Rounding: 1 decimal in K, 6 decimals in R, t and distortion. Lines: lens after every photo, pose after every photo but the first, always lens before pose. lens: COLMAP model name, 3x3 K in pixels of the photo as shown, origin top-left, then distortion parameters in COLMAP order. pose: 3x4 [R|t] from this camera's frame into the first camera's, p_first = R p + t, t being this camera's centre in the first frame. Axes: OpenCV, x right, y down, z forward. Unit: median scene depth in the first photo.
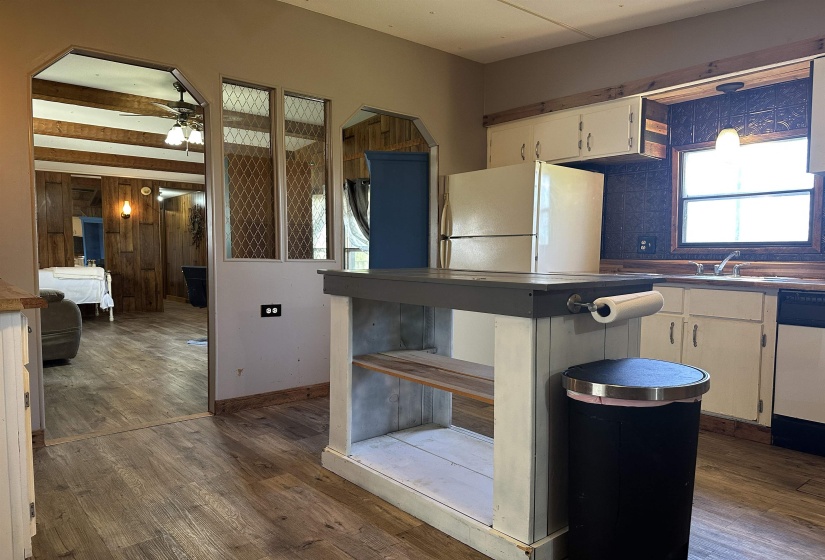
lens RADIAL K [[580.8, 0, 412.5], [0, 580.8, 280.0], [0, 0, 1]] dist [0.105993, -0.143137]
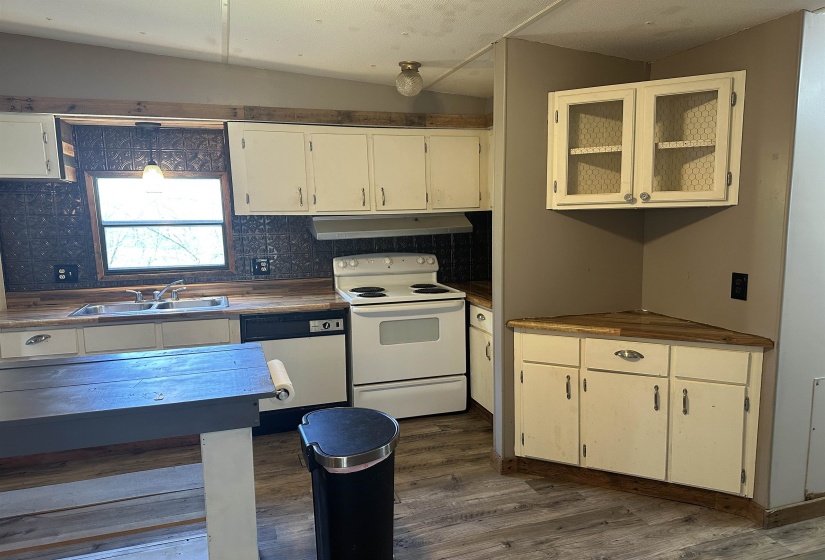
lens RADIAL K [[565.8, 0, 413.3], [0, 565.8, 291.7], [0, 0, 1]] dist [0.218788, -0.312359]
pose [[0.364340, -0.147835, 0.919457, -0.273840], [0.061030, 0.988987, 0.134831, -0.130405], [-0.929264, 0.006990, 0.369350, 0.158229]]
